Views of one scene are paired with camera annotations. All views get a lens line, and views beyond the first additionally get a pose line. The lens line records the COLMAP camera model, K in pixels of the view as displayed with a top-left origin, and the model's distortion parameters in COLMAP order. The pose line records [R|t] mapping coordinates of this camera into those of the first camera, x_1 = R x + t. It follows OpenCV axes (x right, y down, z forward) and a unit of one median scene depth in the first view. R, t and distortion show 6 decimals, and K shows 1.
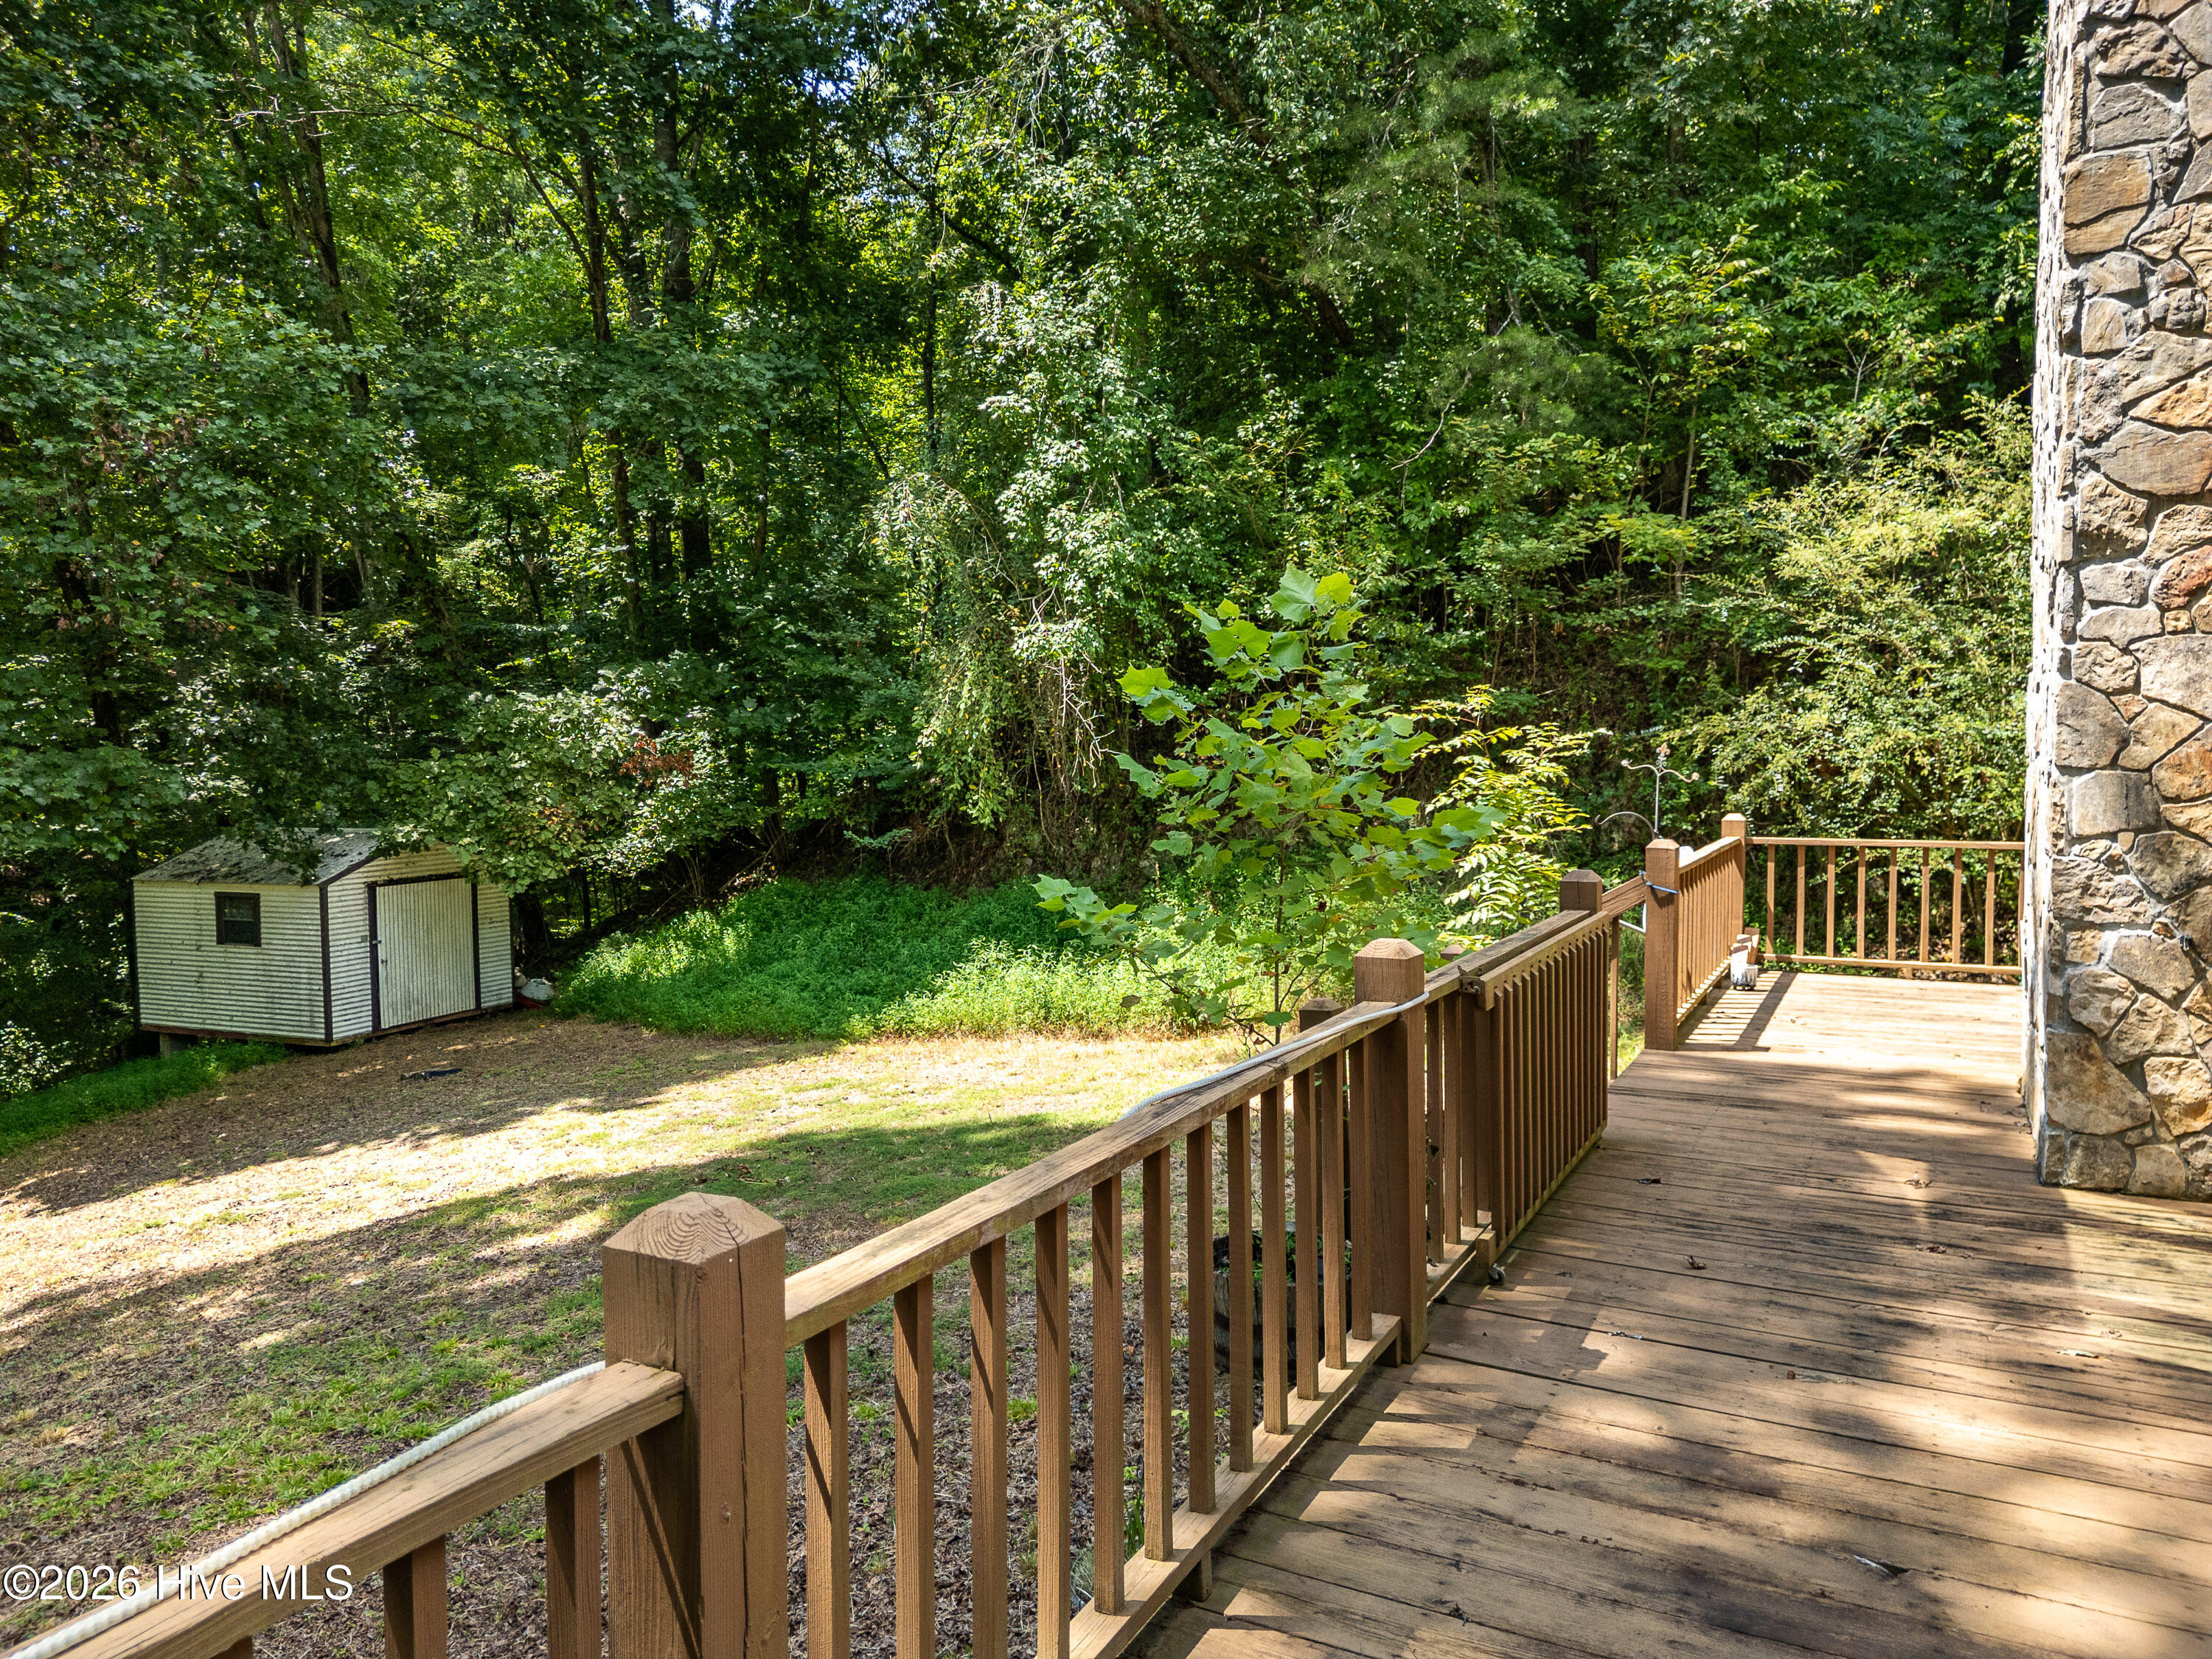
lens RADIAL K [[1542.9, 0, 1094.8], [0, 1542.9, 823.8], [0, 0, 1]] dist [0.015386, 0.004088]
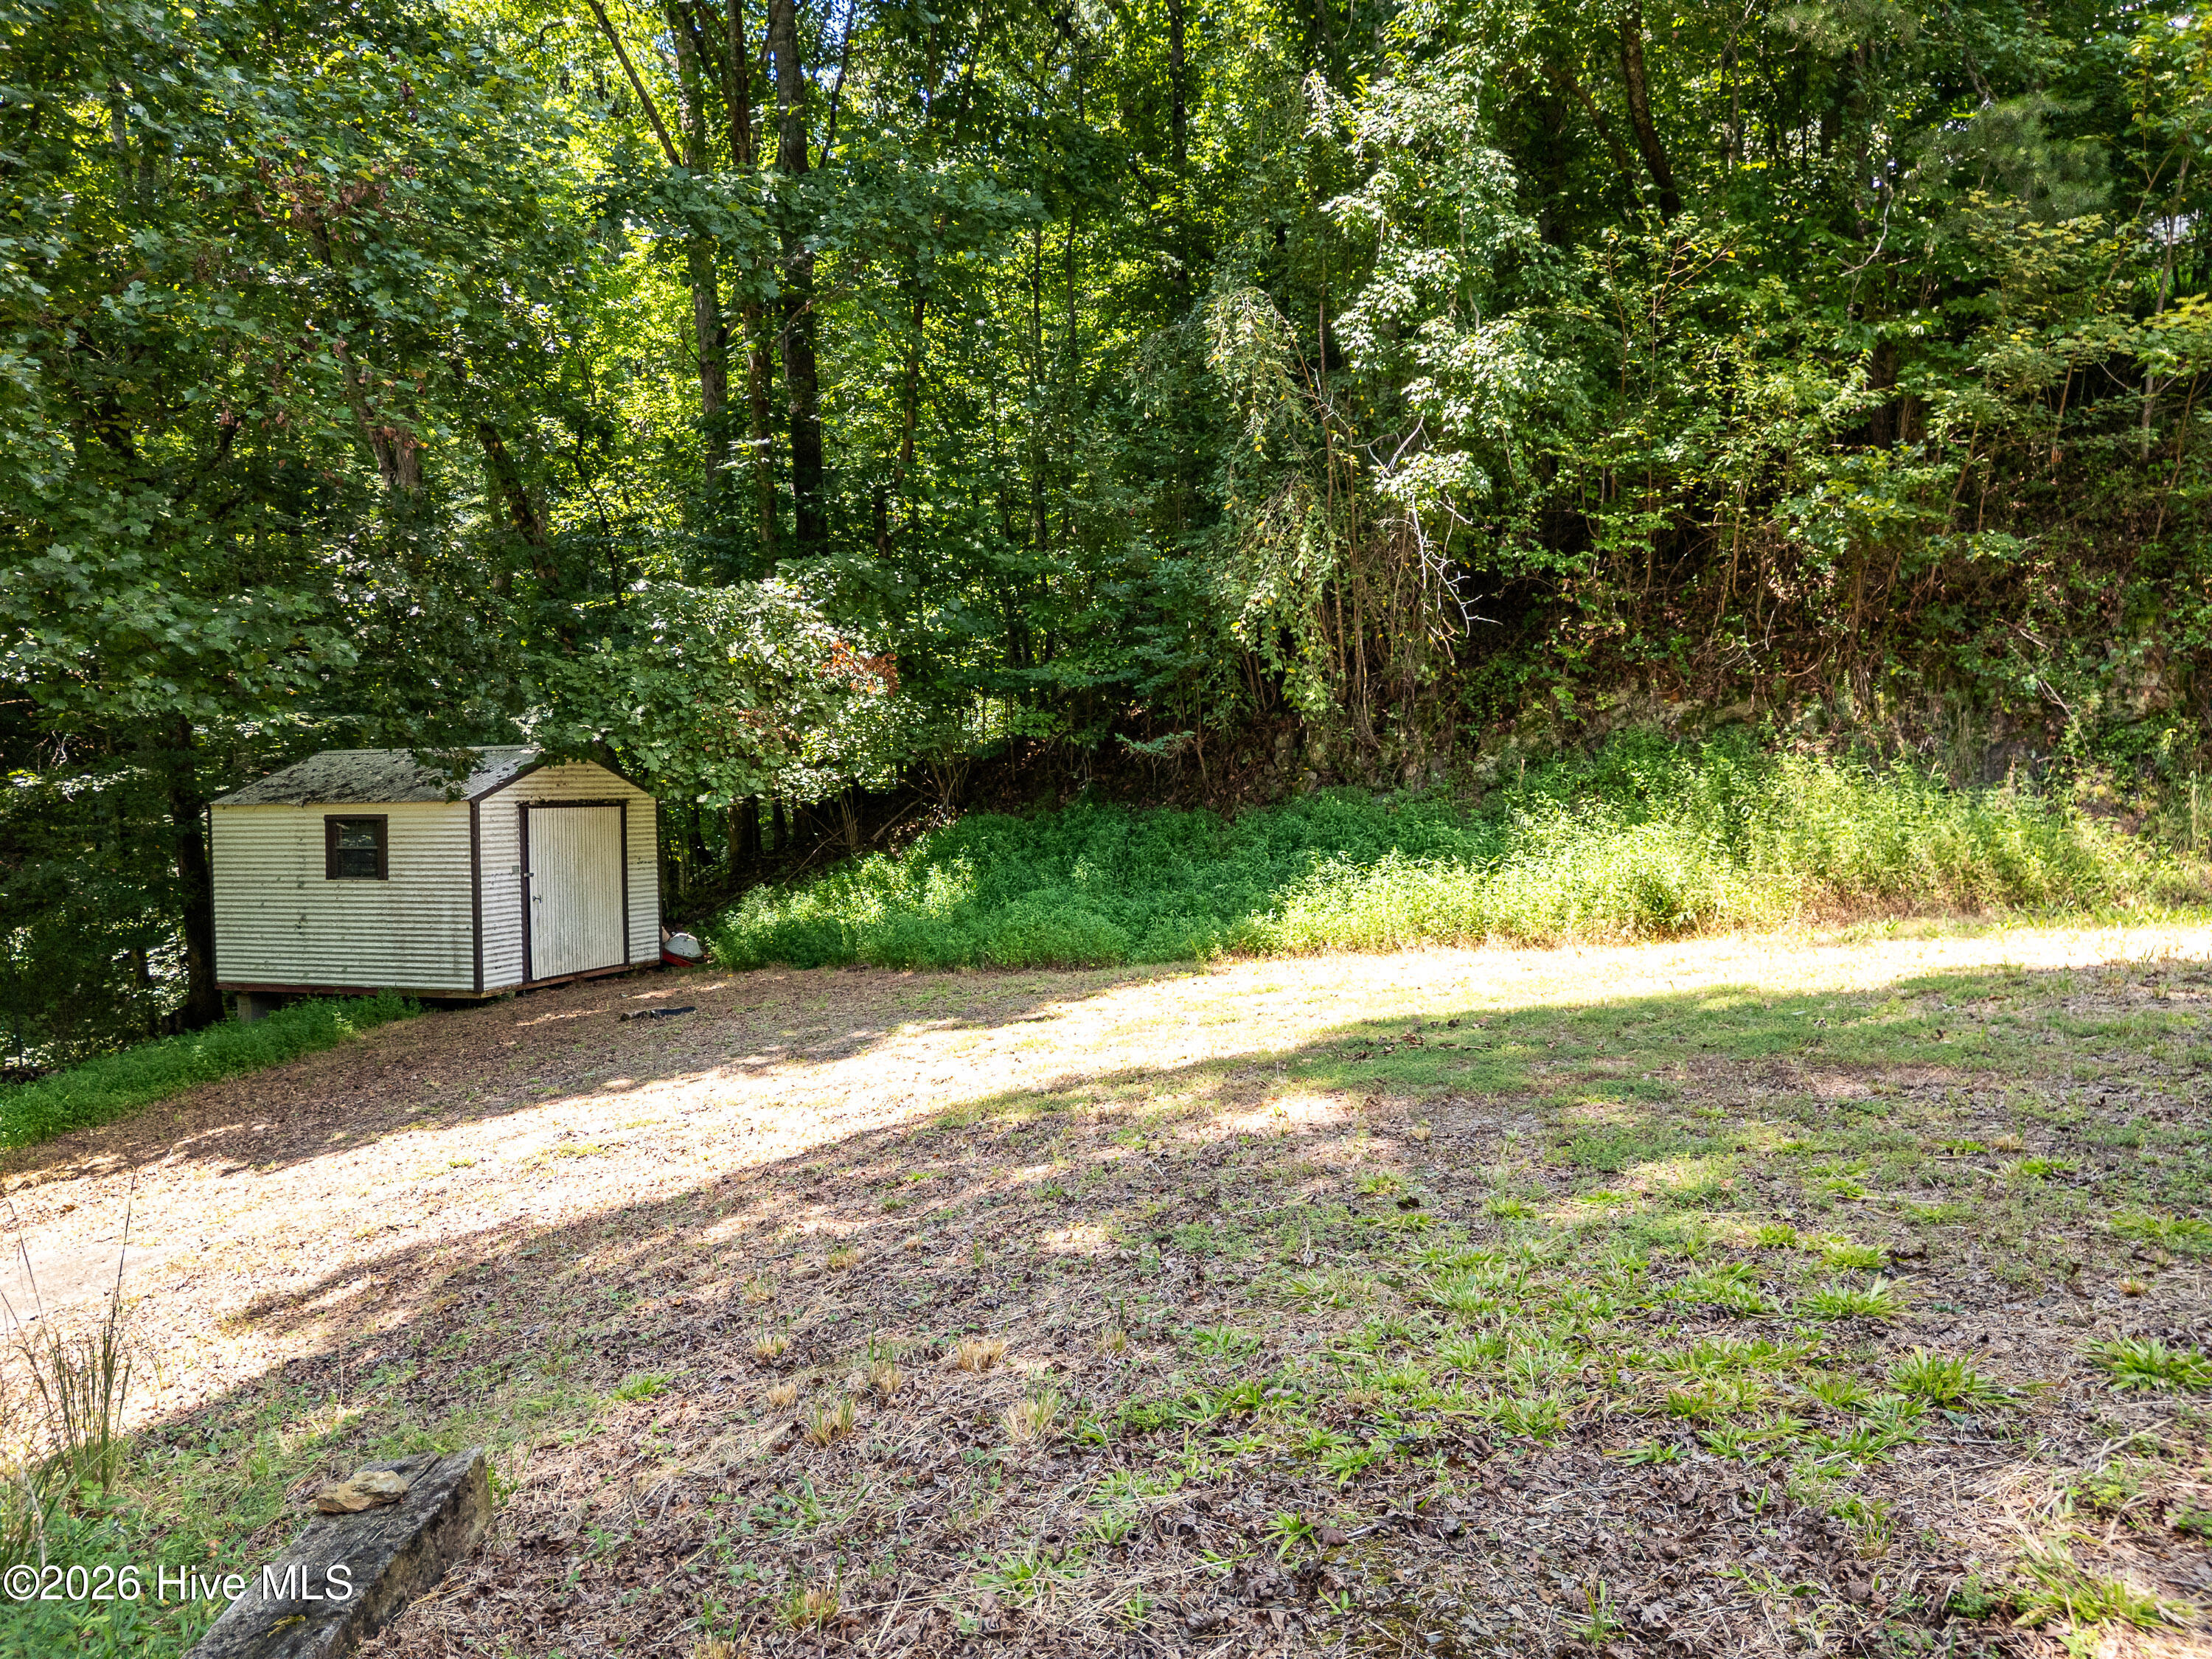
lens RADIAL K [[1542.9, 0, 1121.3], [0, 1542.9, 815.5], [0, 0, 1]] dist [0.015386, 0.004088]
pose [[0.997452, -0.003018, 0.071273, -0.240892], [0.004892, 0.999646, -0.026141, 0.078788], [-0.071169, 0.026423, 0.997114, 0.180430]]
